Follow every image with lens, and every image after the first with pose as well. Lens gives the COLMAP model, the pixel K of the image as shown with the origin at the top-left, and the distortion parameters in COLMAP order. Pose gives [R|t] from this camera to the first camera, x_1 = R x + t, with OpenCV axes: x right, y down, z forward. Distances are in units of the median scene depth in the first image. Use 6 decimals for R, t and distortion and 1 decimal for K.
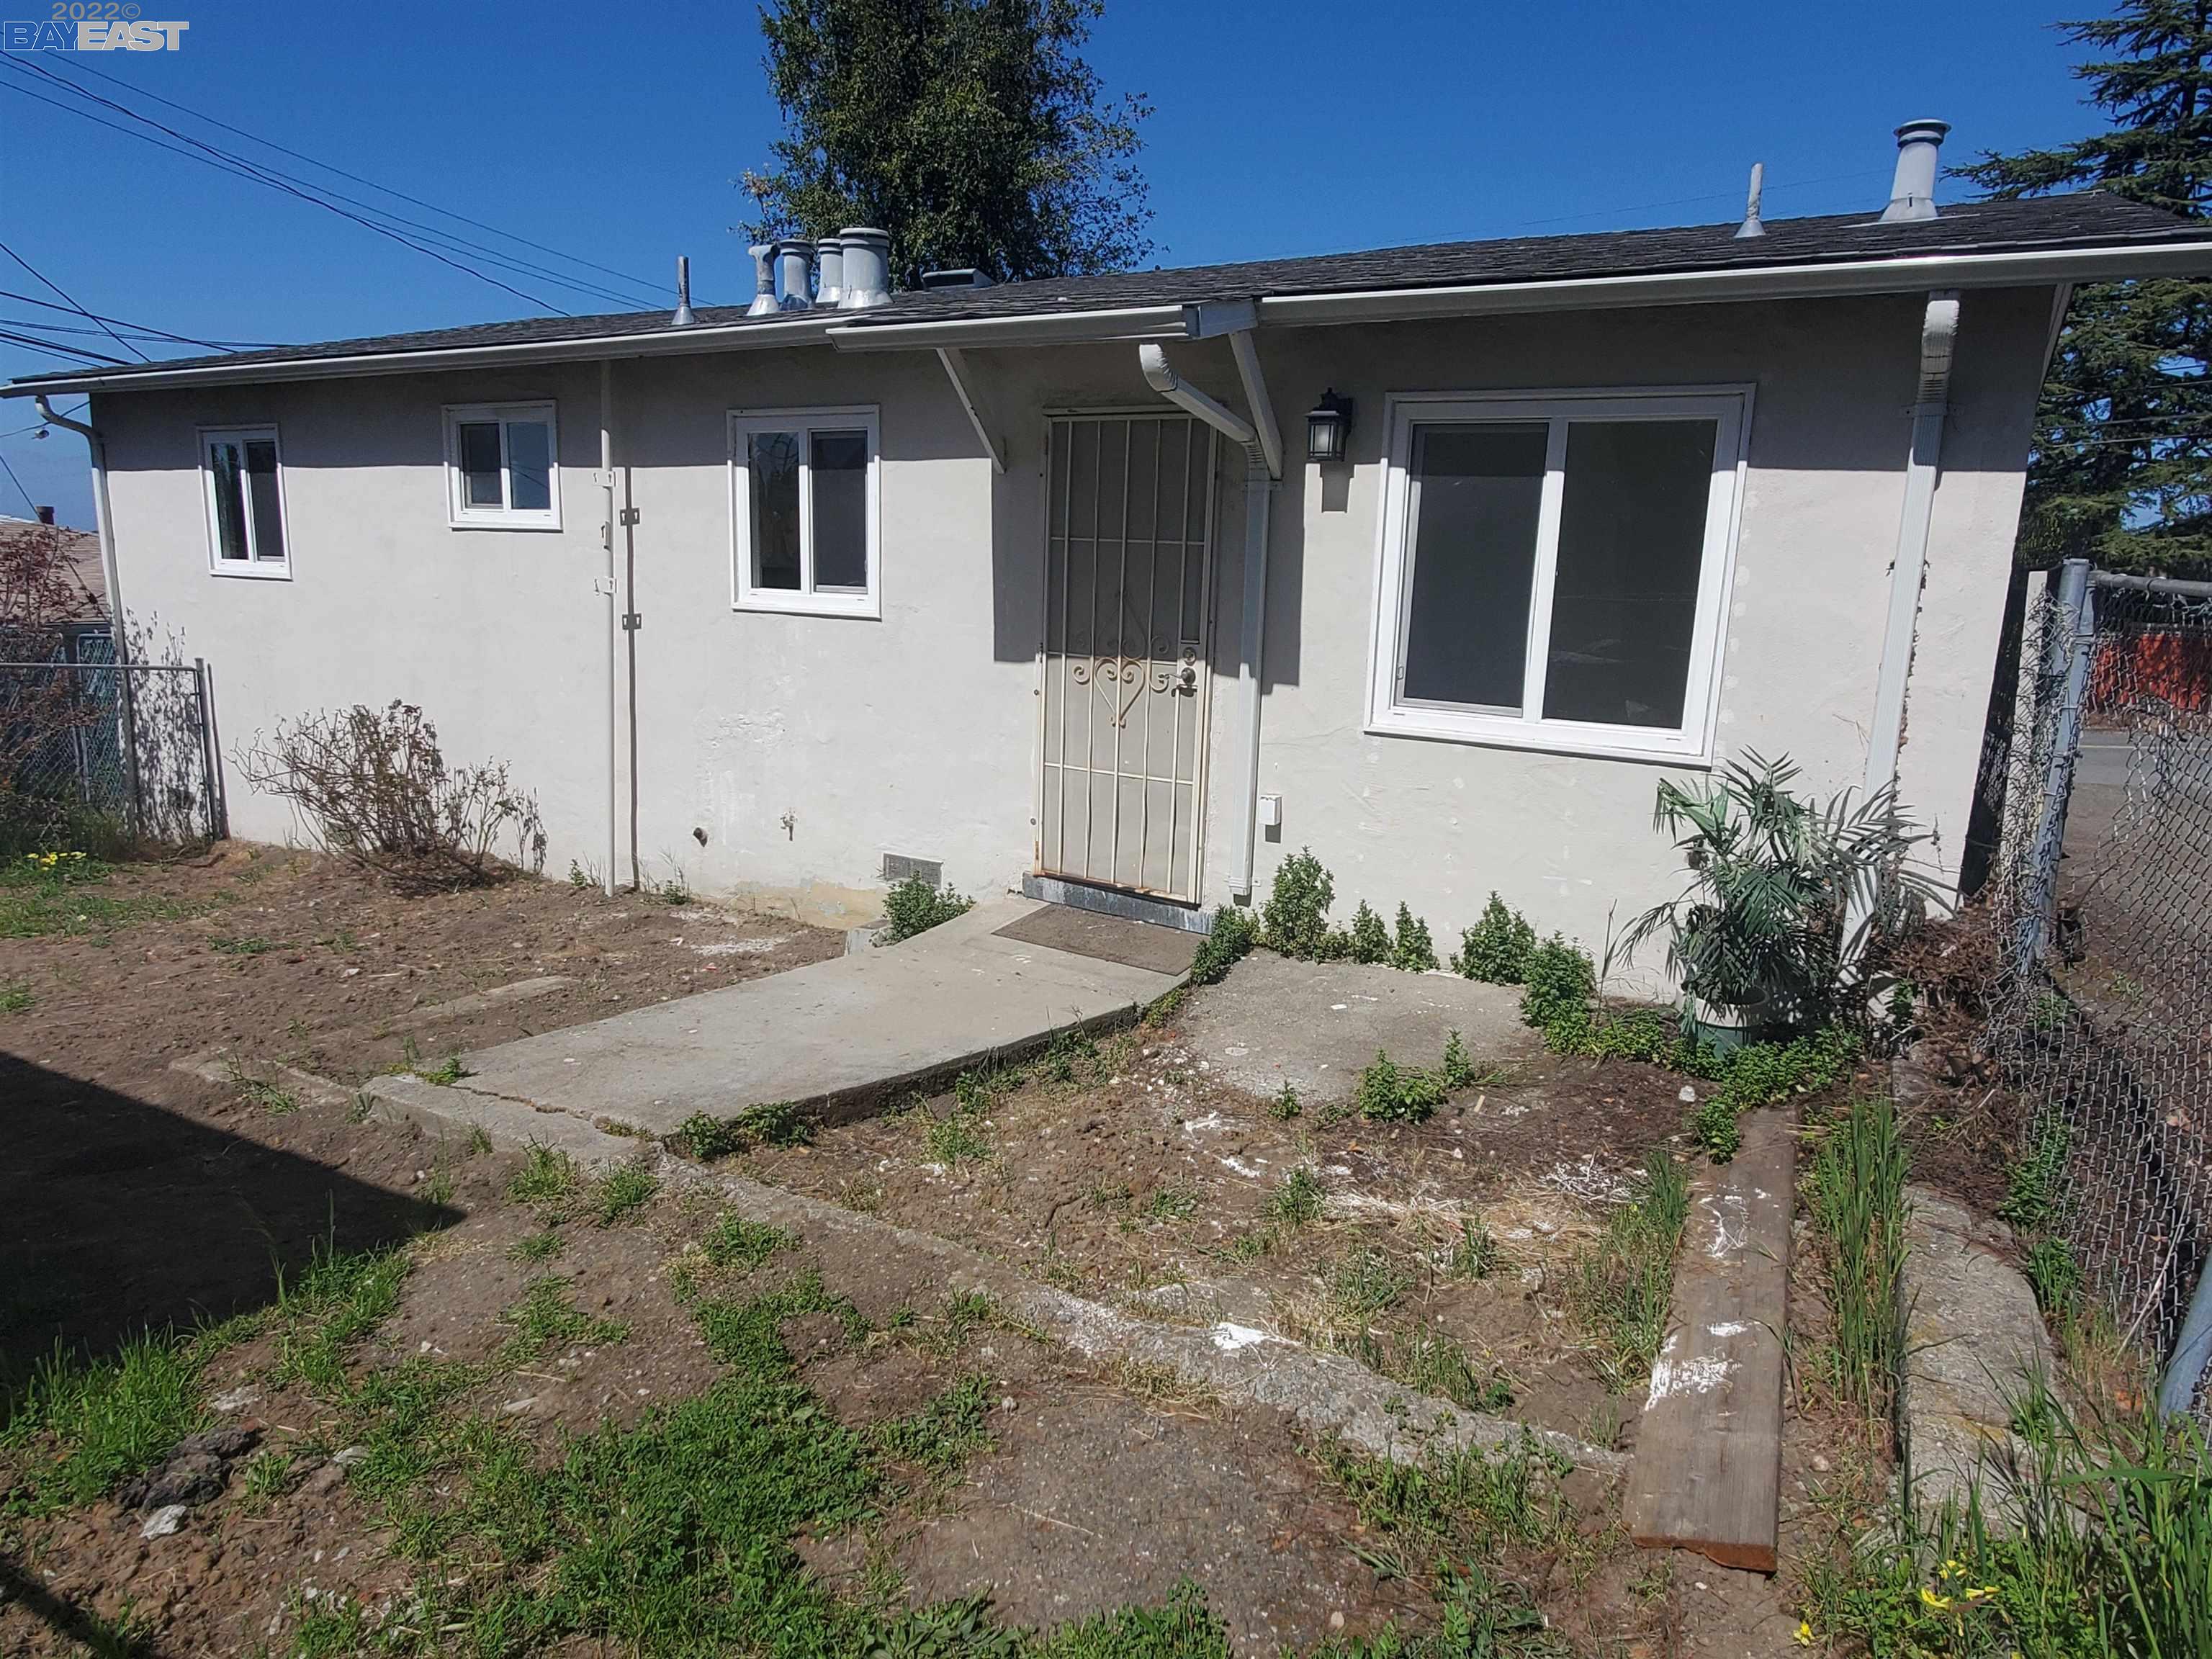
lens RADIAL K [[1377.3, 0, 1110.8], [0, 1377.3, 835.4], [0, 0, 1]] dist [0.035131, -0.034813]
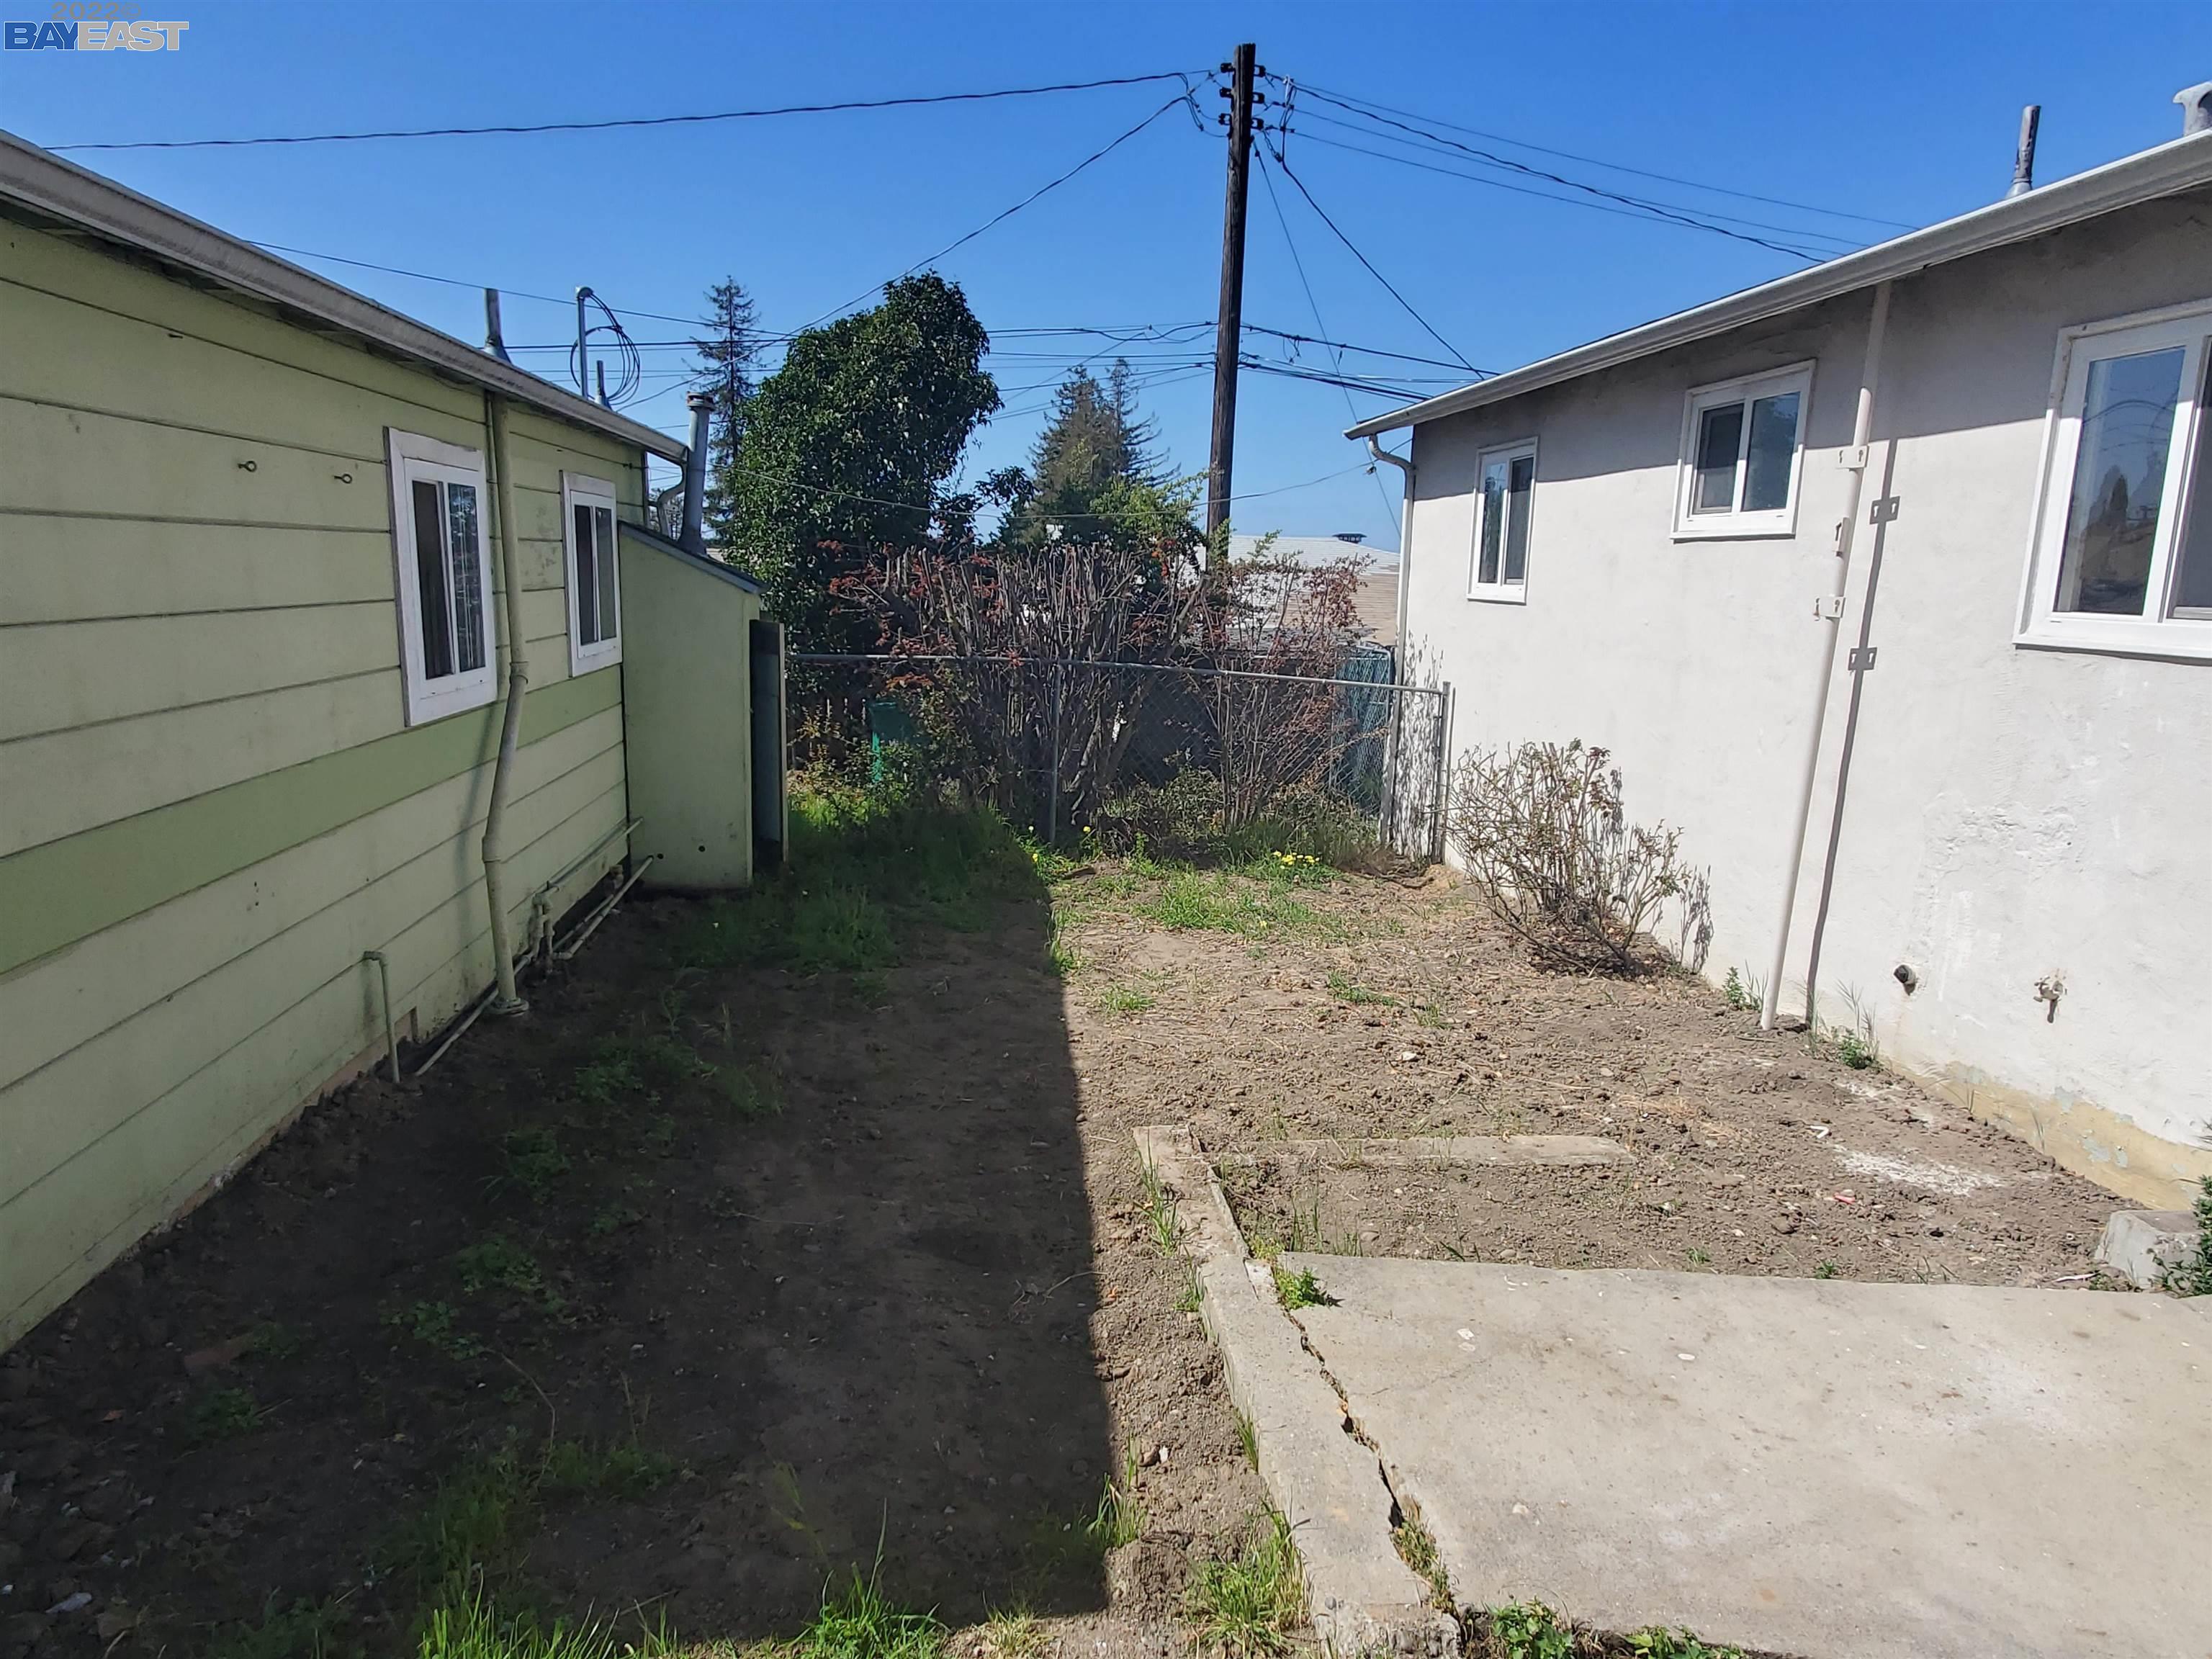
lens RADIAL K [[1377.3, 0, 1110.8], [0, 1377.3, 835.4], [0, 0, 1]] dist [0.035131, -0.034813]
pose [[0.612268, 0.138042, -0.778507, -0.016517], [-0.159288, 0.985988, 0.049557, -0.038122], [0.774439, 0.093664, 0.625677, 0.257896]]
